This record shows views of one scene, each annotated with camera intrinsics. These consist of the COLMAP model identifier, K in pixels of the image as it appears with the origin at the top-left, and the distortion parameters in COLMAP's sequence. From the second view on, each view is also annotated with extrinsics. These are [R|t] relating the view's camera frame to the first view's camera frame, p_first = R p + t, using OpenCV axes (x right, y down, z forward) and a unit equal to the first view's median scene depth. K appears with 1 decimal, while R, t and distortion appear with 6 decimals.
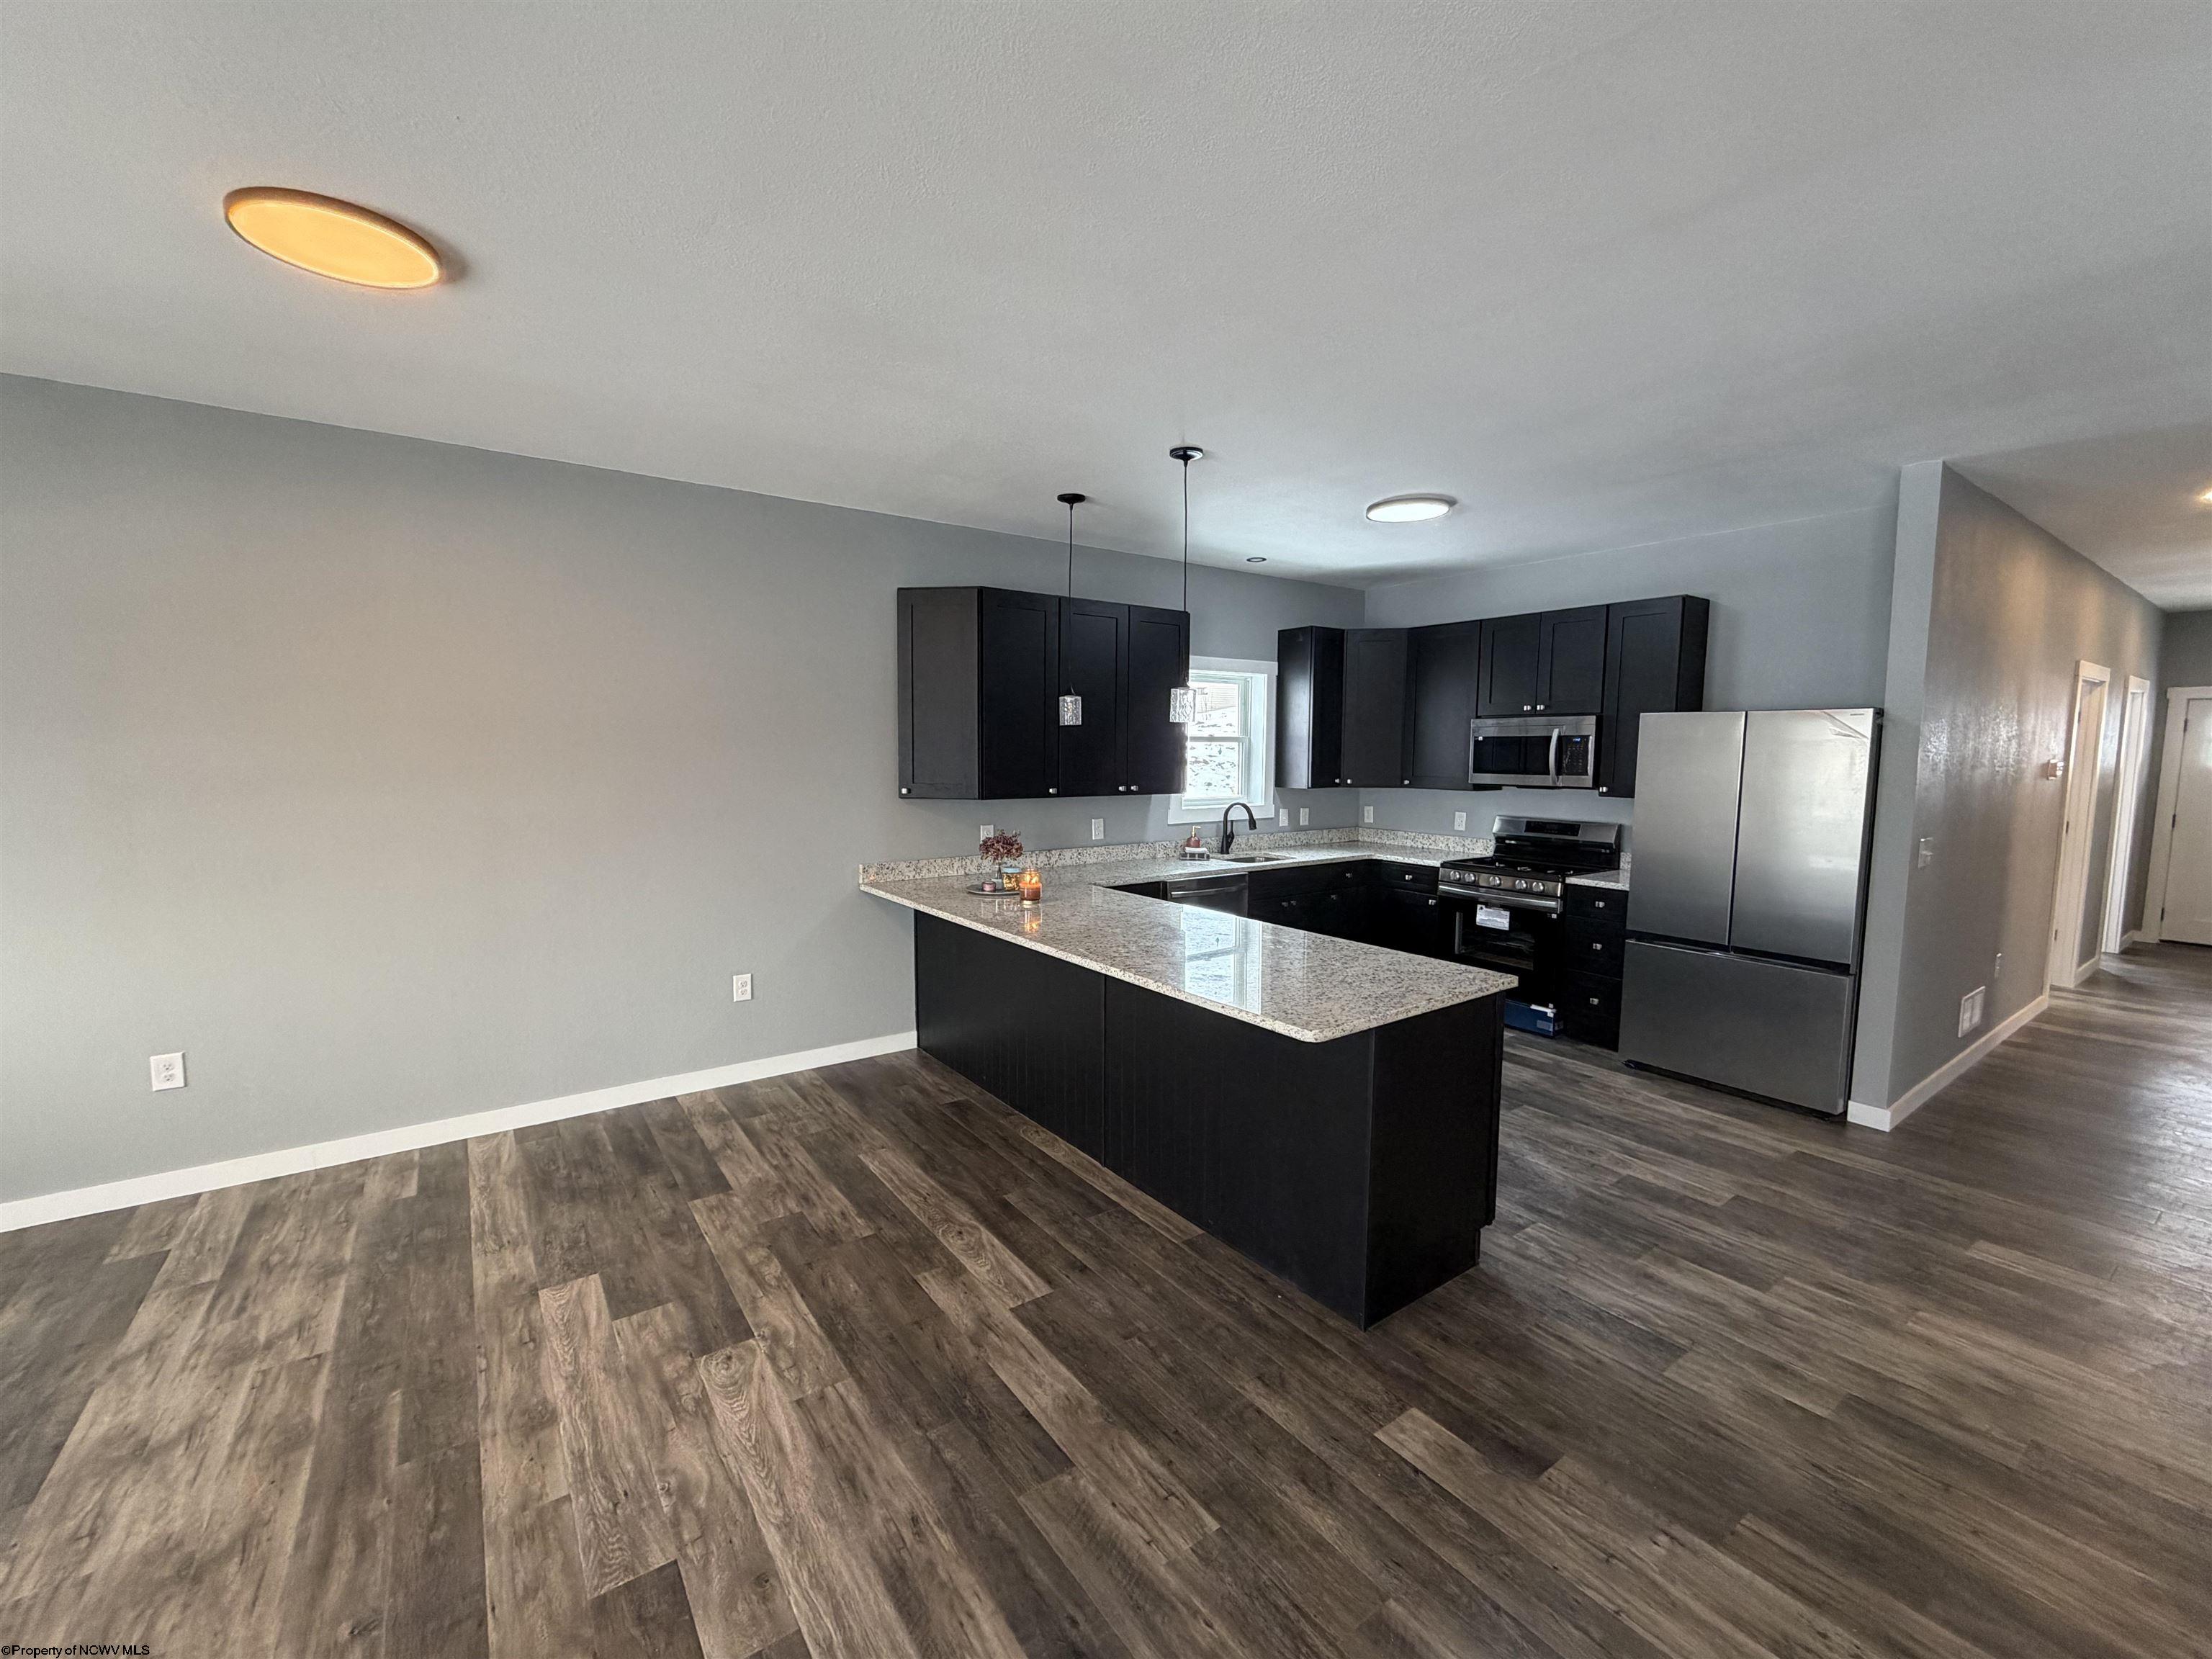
lens RADIAL K [[917.9, 0, 1103.3], [0, 917.9, 834.9], [0, 0, 1]] dist [0.000216, 0.000073]
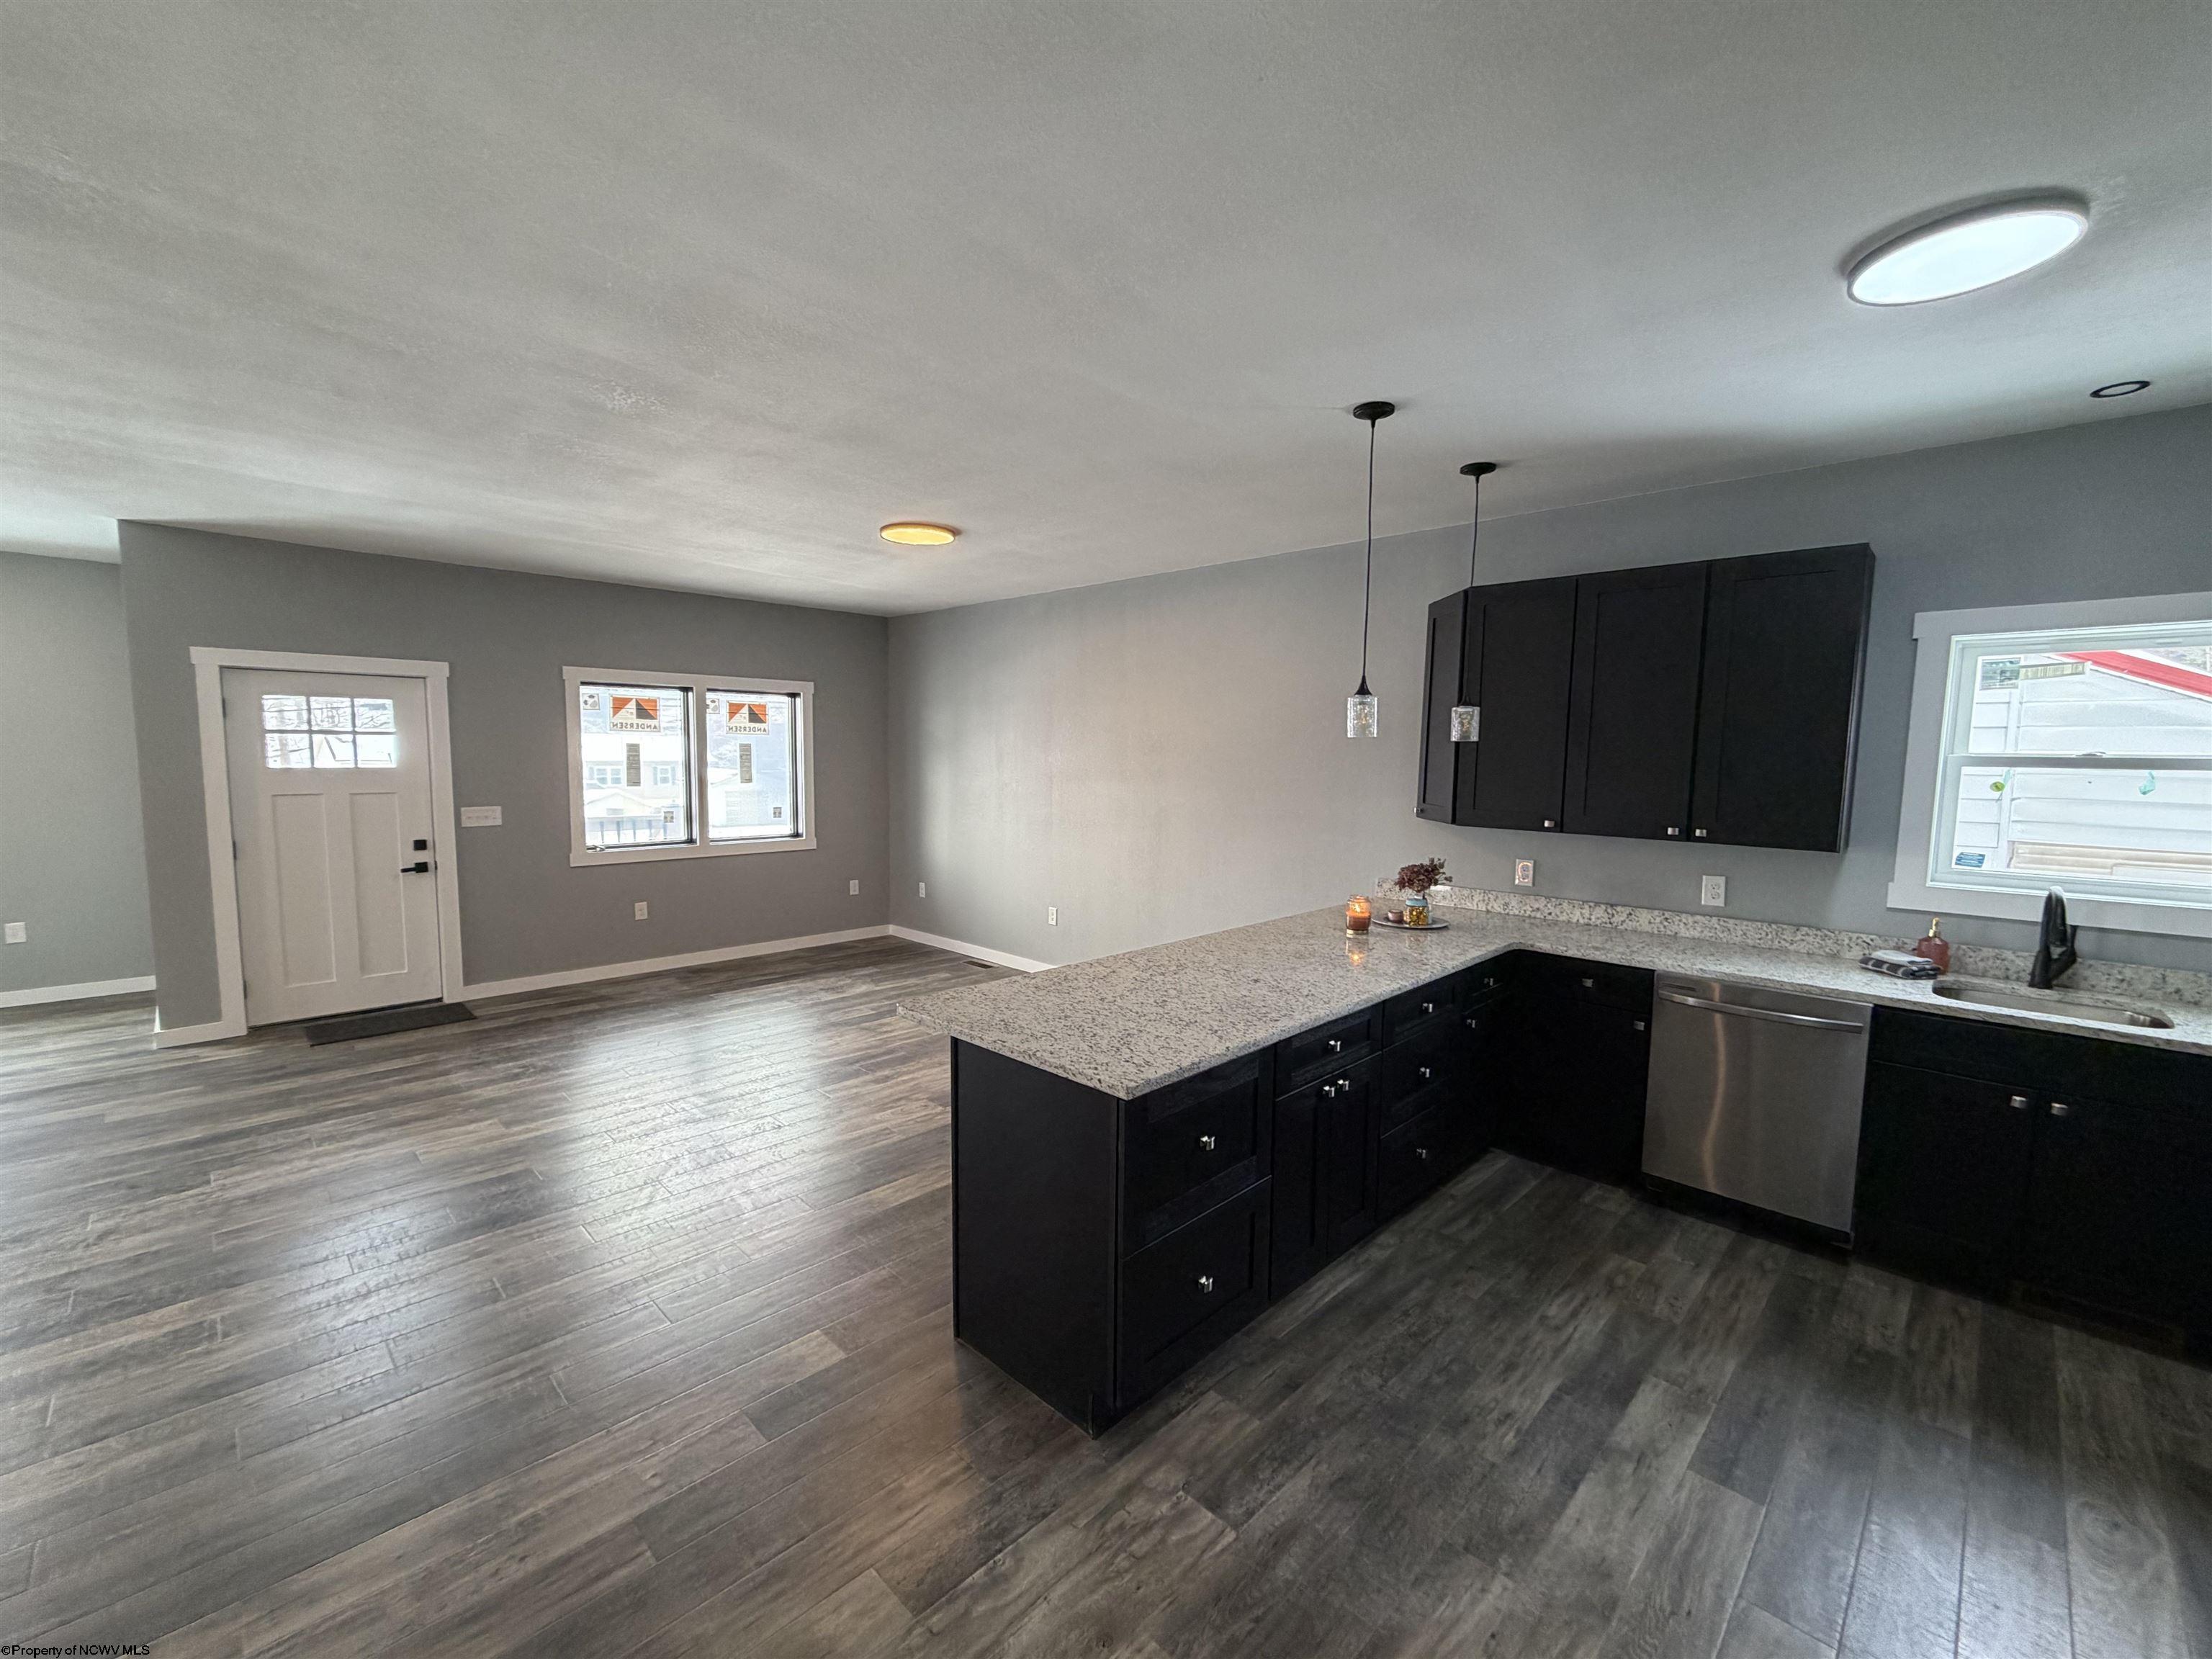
lens RADIAL K [[917.9, 0, 1103.3], [0, 917.9, 834.9], [0, 0, 1]] dist [0.000216, 0.000073]
pose [[0.167724, 0.087893, -0.981908, 0.720928], [-0.108931, 0.991571, 0.070151, -0.056798], [0.979797, 0.095194, 0.175885, 0.529622]]
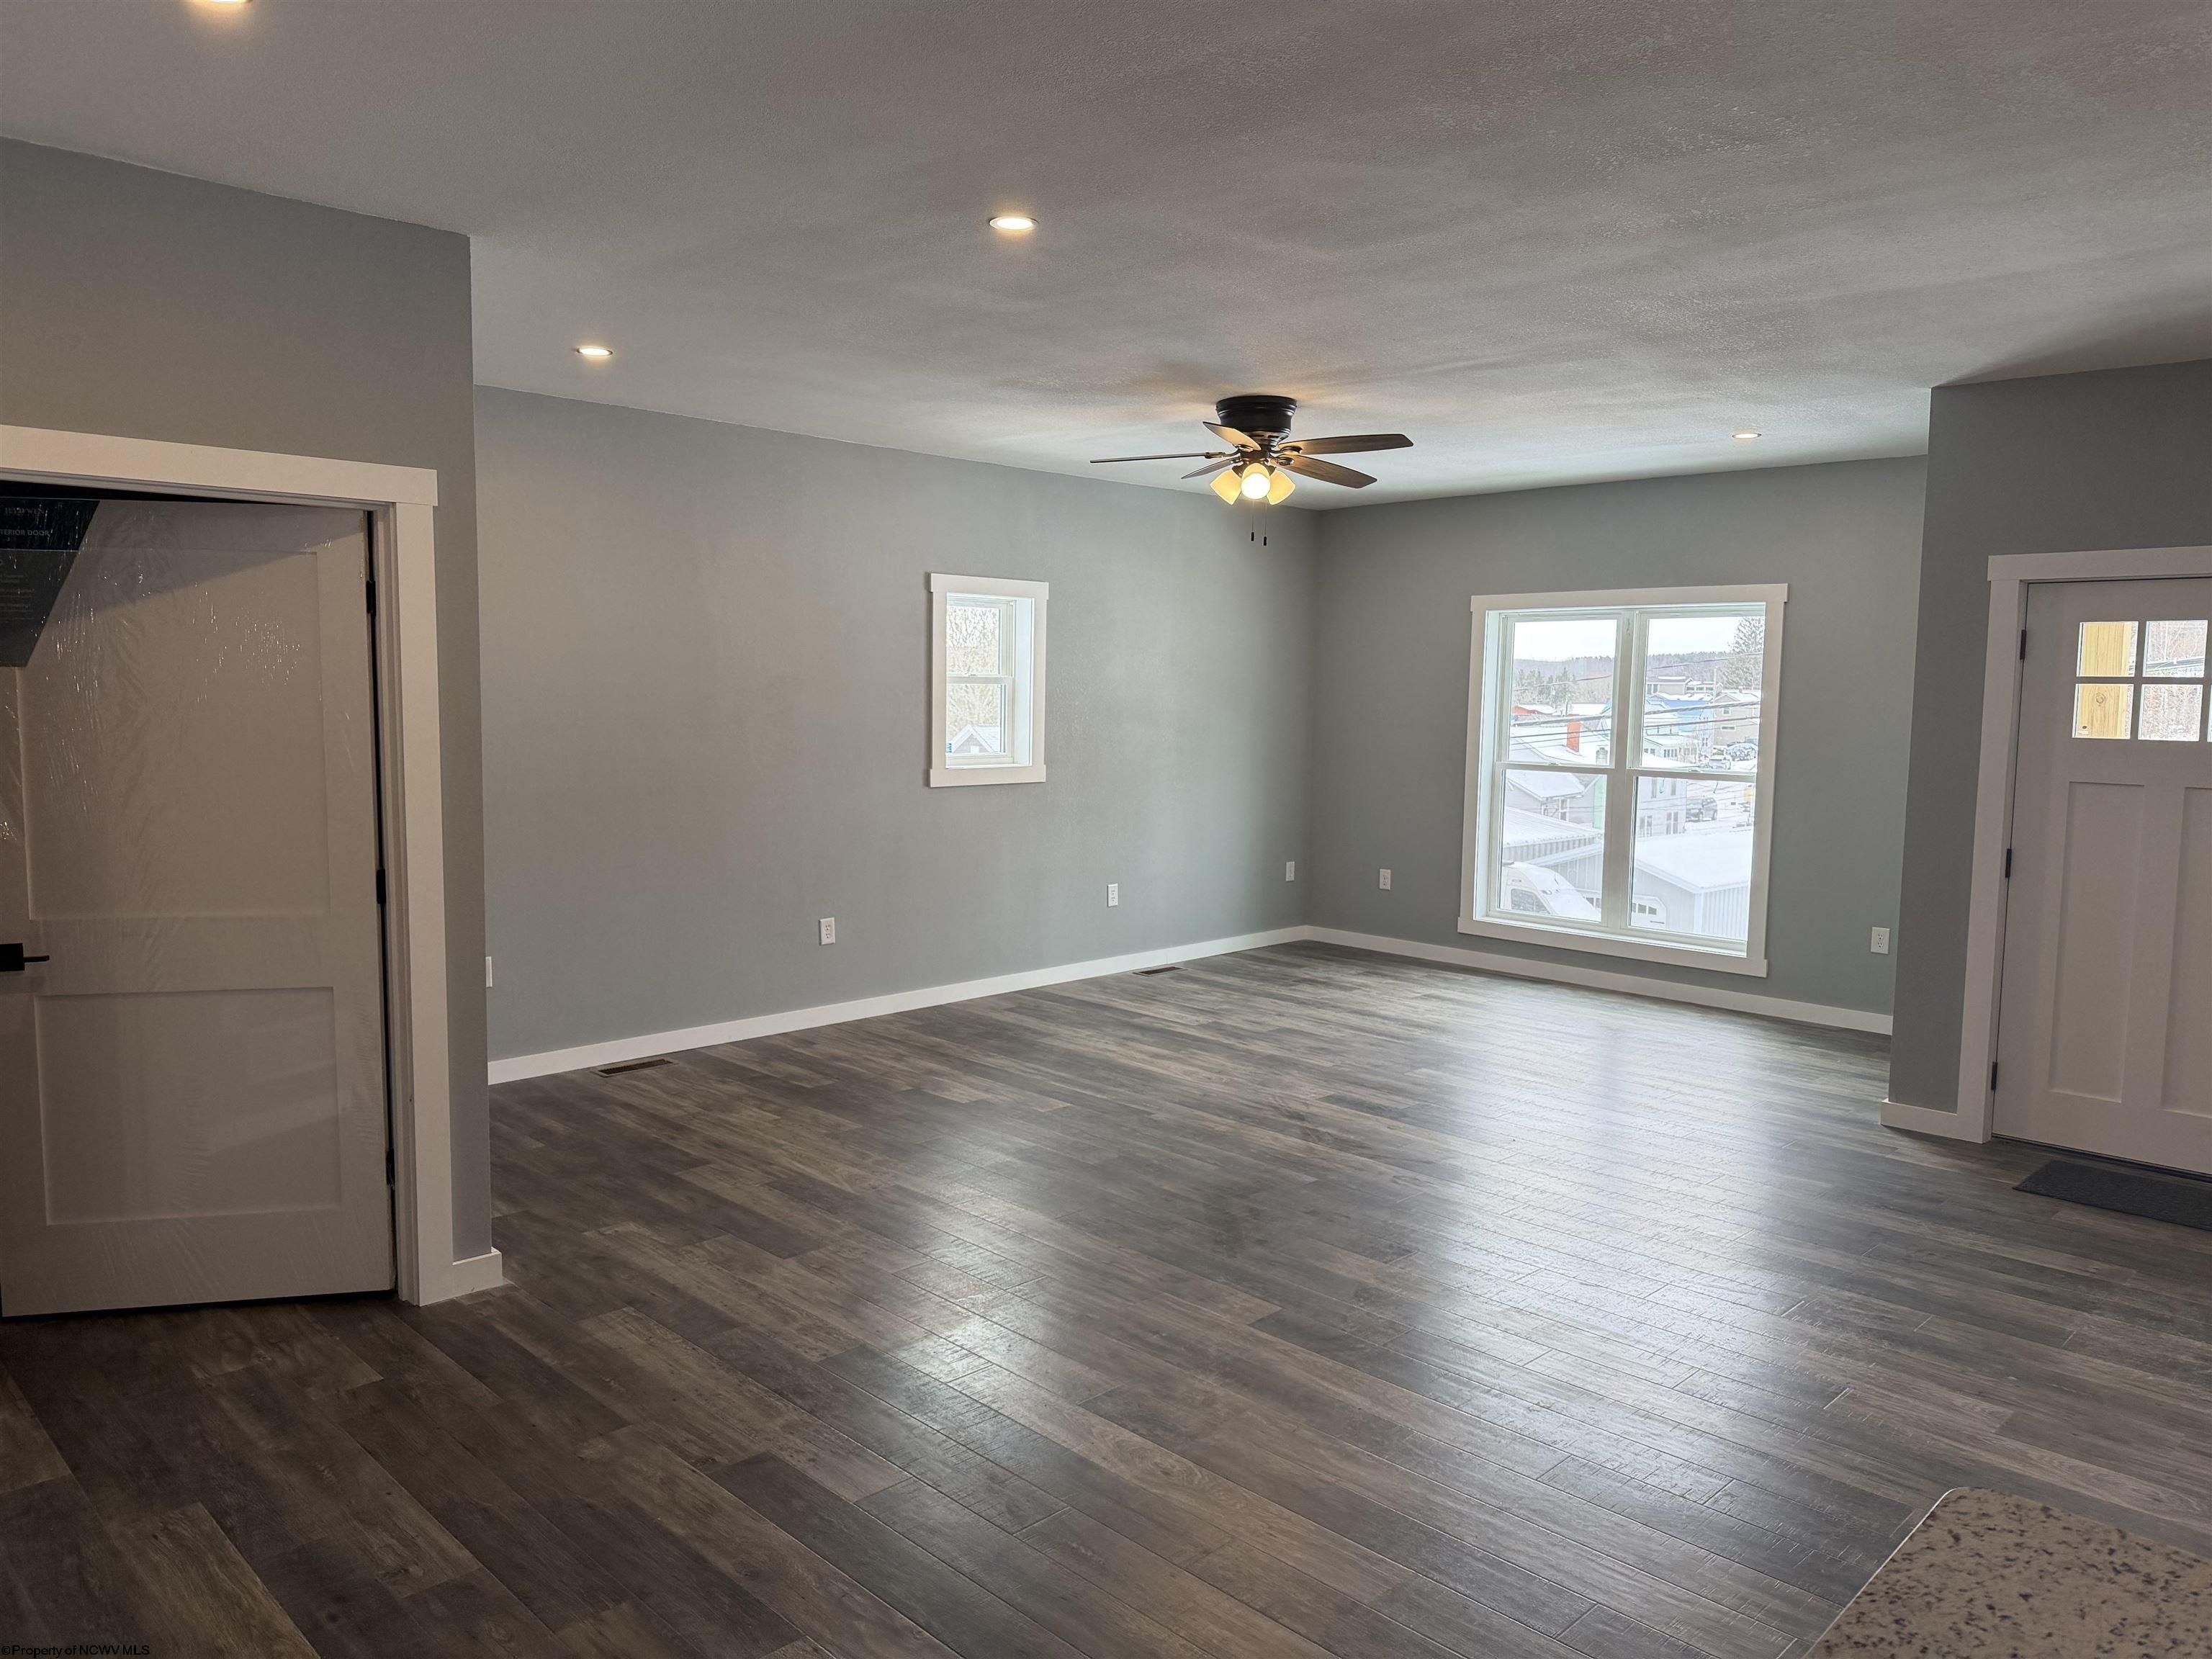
lens RADIAL K [[1526.9, 0, 1106.0], [0, 1526.9, 829.5], [0, 0, 1]] dist [0.110933, -0.149581]
pose [[-0.985756, -0.000279, -0.168184, 0.352951], [-0.032634, 0.981310, 0.189646, -0.082581], [0.164987, 0.192433, -0.967341, 0.772520]]
